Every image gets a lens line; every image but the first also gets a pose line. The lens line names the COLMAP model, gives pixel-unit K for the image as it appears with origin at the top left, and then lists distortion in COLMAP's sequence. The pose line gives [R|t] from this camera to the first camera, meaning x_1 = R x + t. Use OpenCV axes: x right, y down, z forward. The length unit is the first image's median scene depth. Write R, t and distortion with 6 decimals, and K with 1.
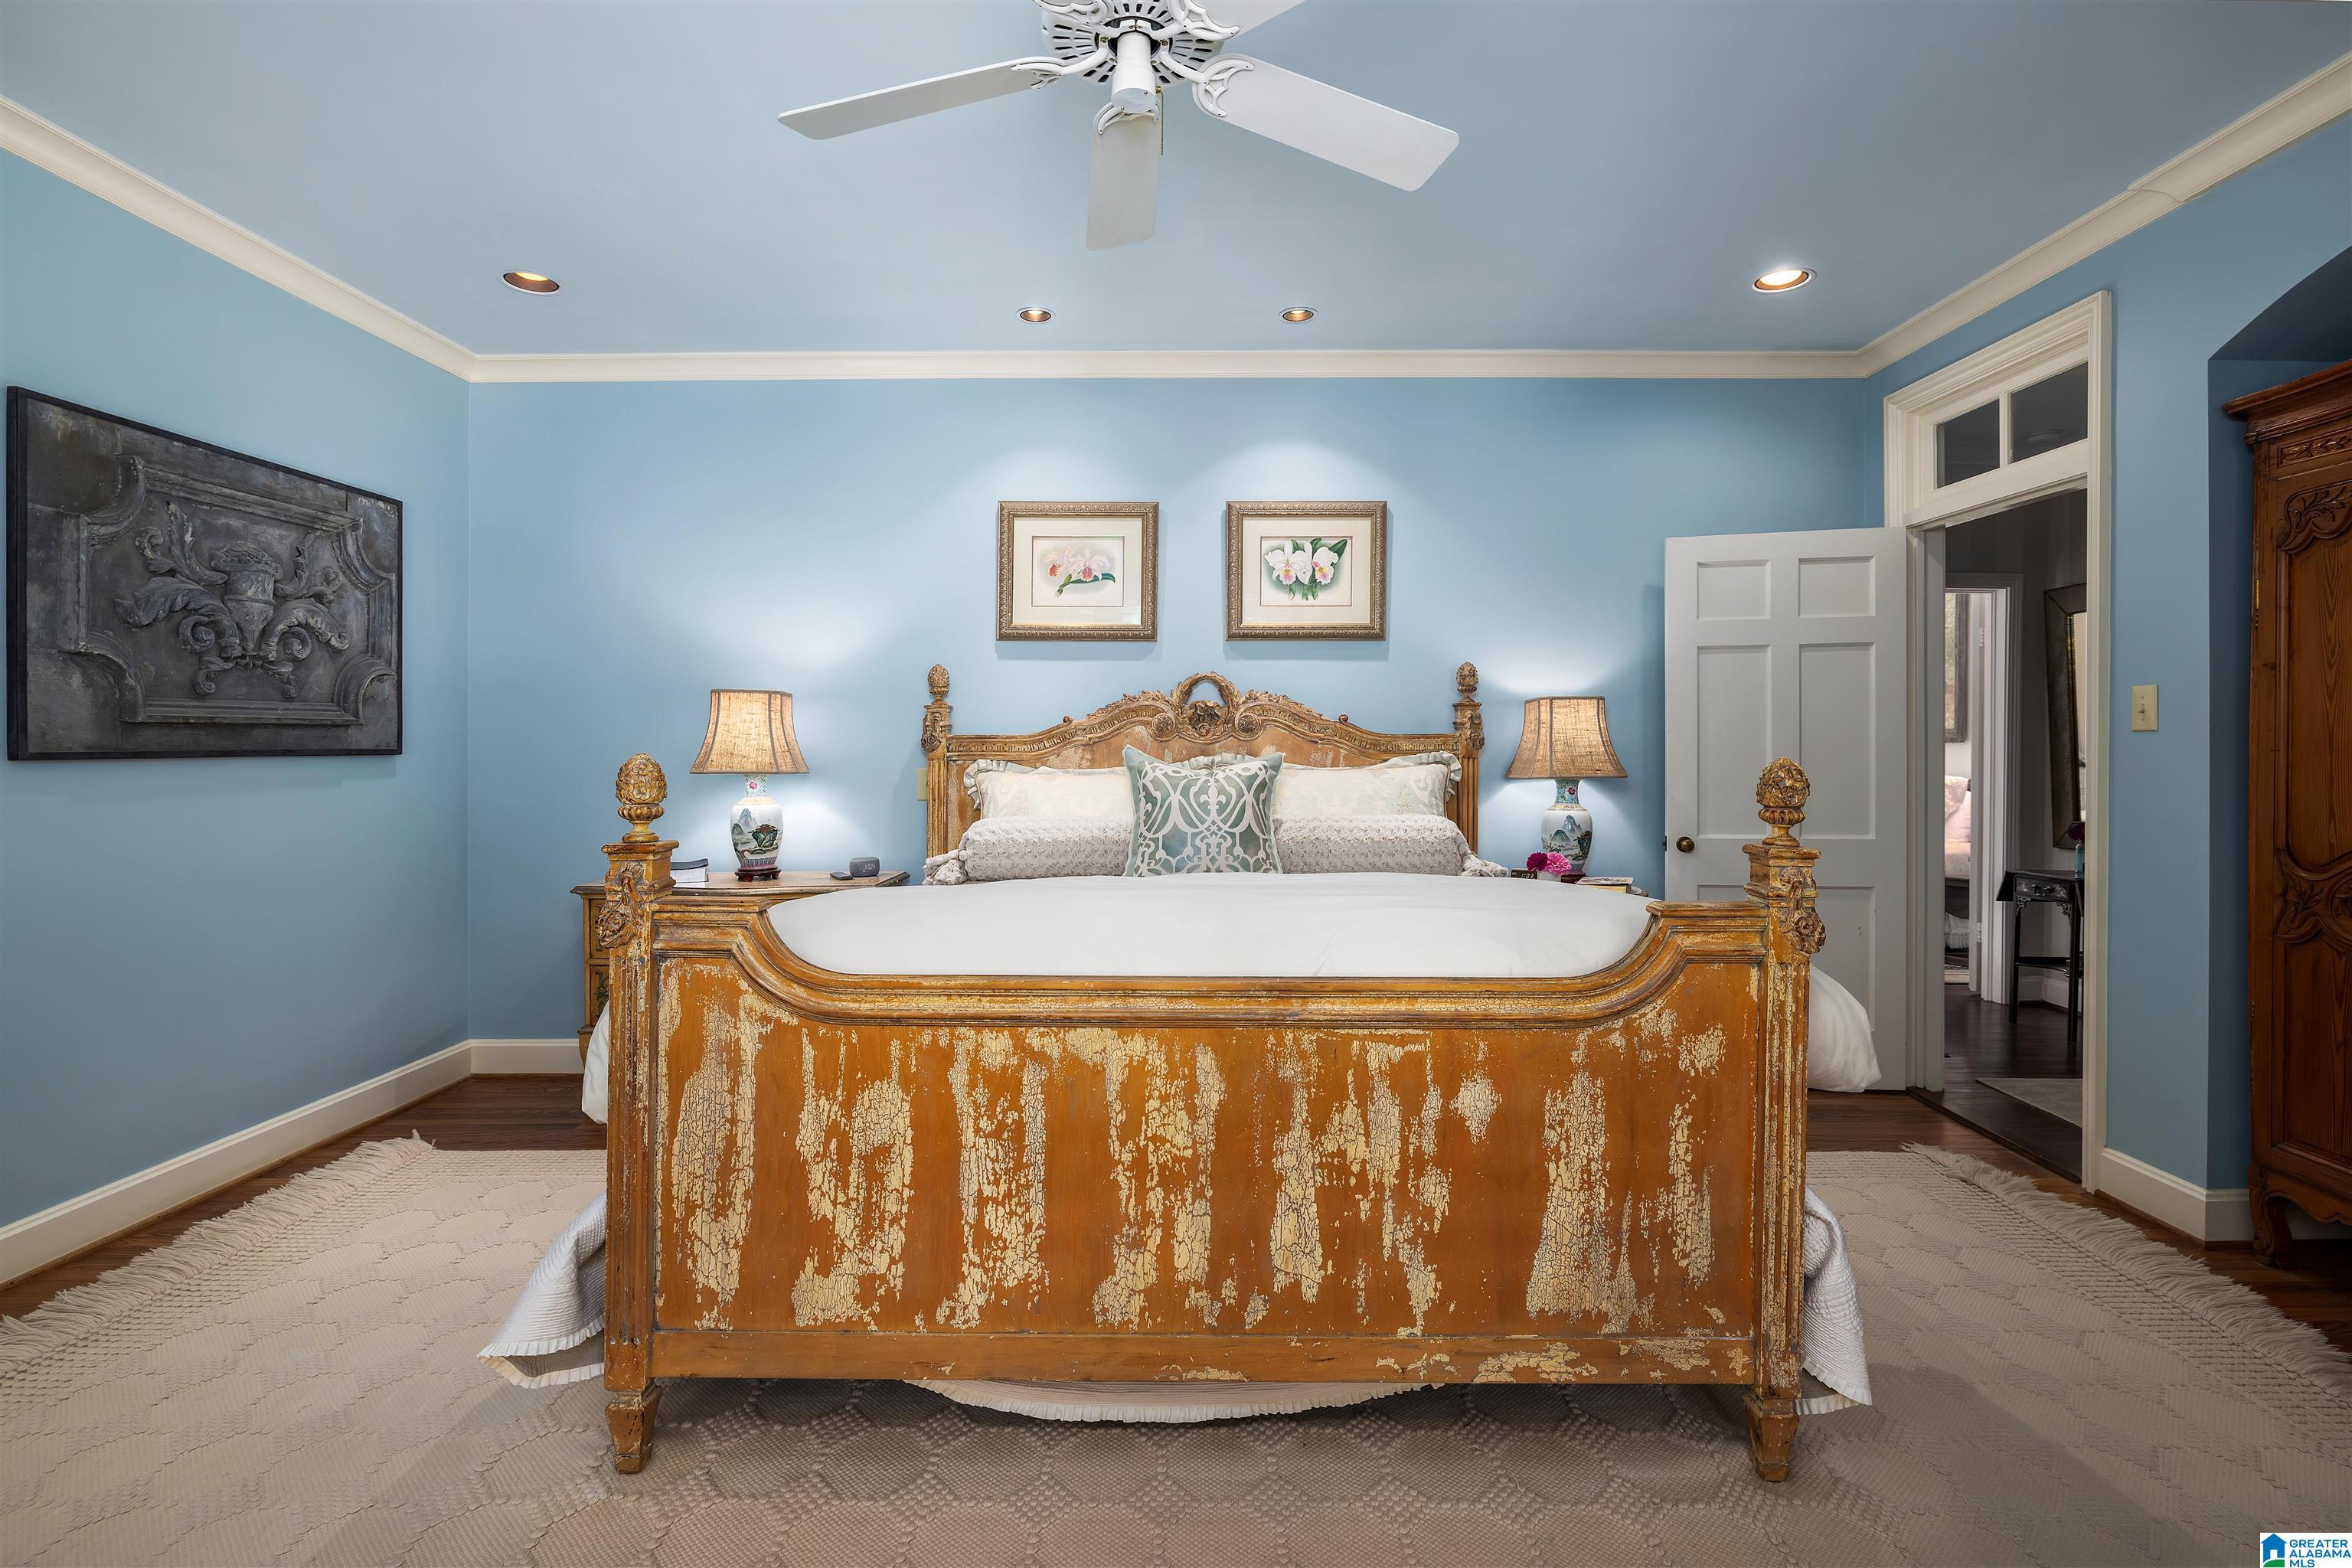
lens RADIAL K [[1126.1, 0, 1186.4], [0, 1126.1, 747.8], [0, 0, 1]] dist [0.000270, 0.000397]
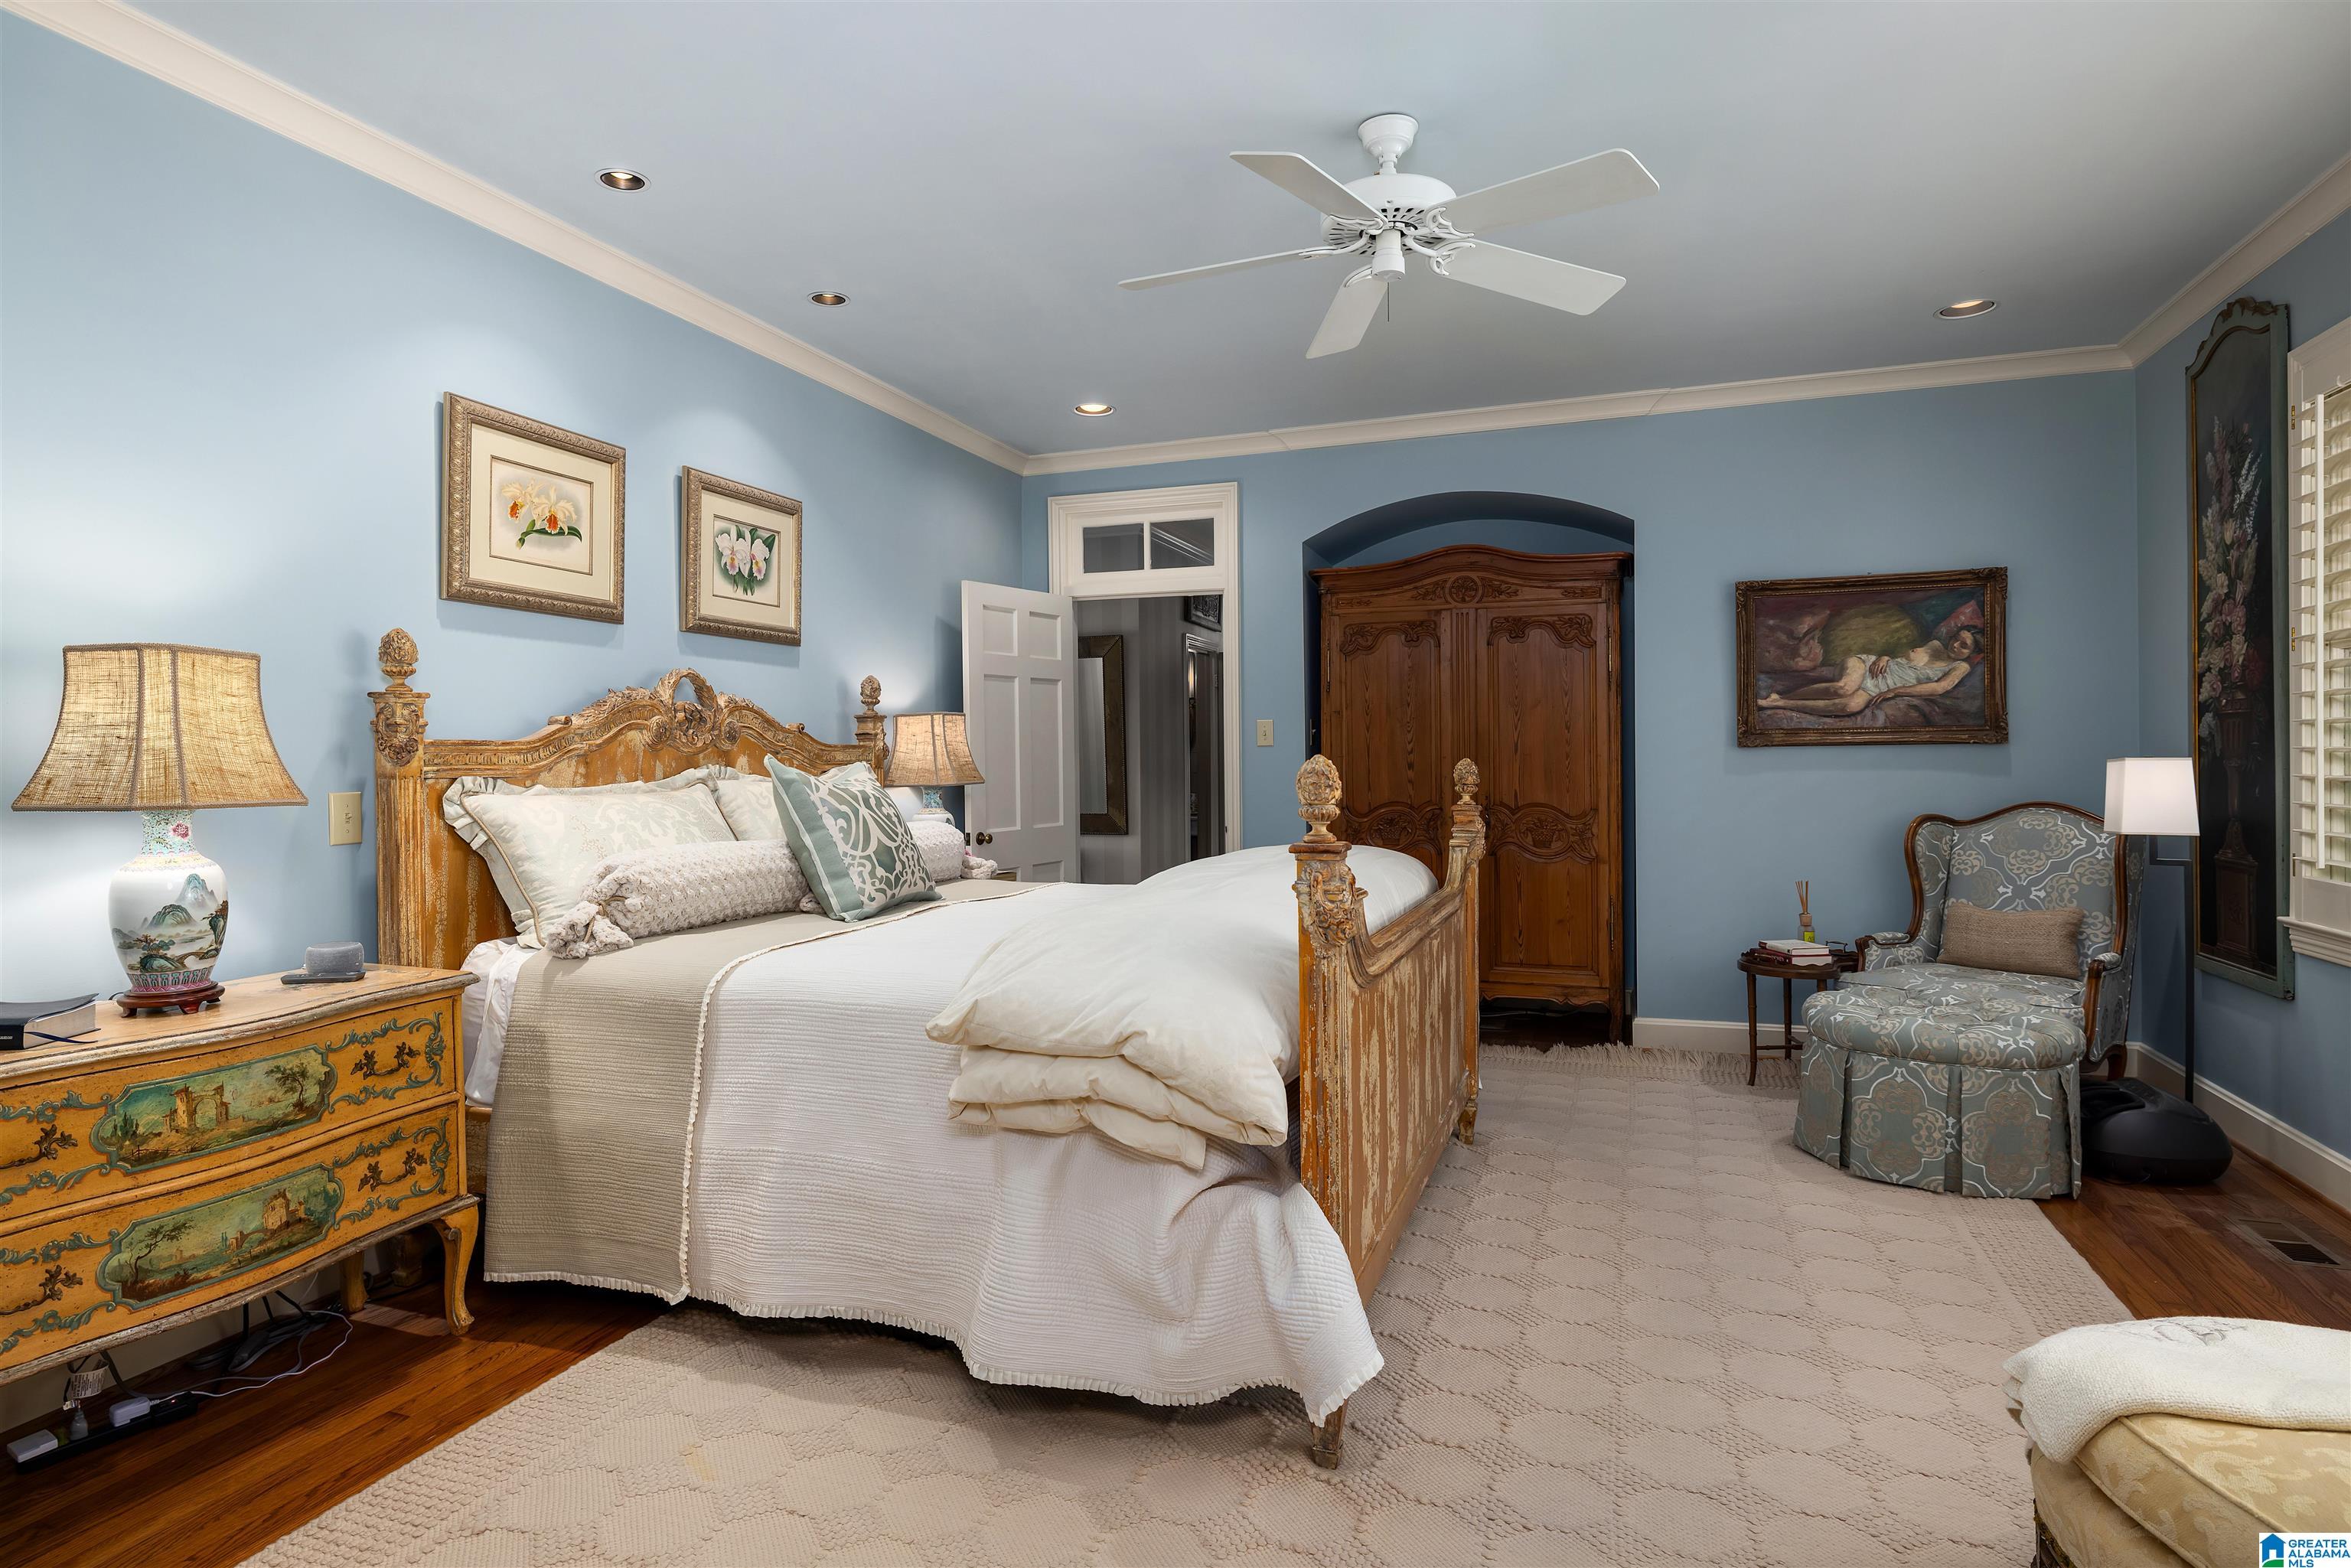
lens RADIAL K [[1288.9, 0, 1175.5], [0, 1288.9, 784.0], [0, 0, 1]] dist [-0.002541, -0.000198]
pose [[0.319121, -0.021319, 0.947474, -0.762874], [0.012940, 0.999752, 0.018137, 0.005685], [-0.947626, 0.006472, 0.319317, 0.349435]]
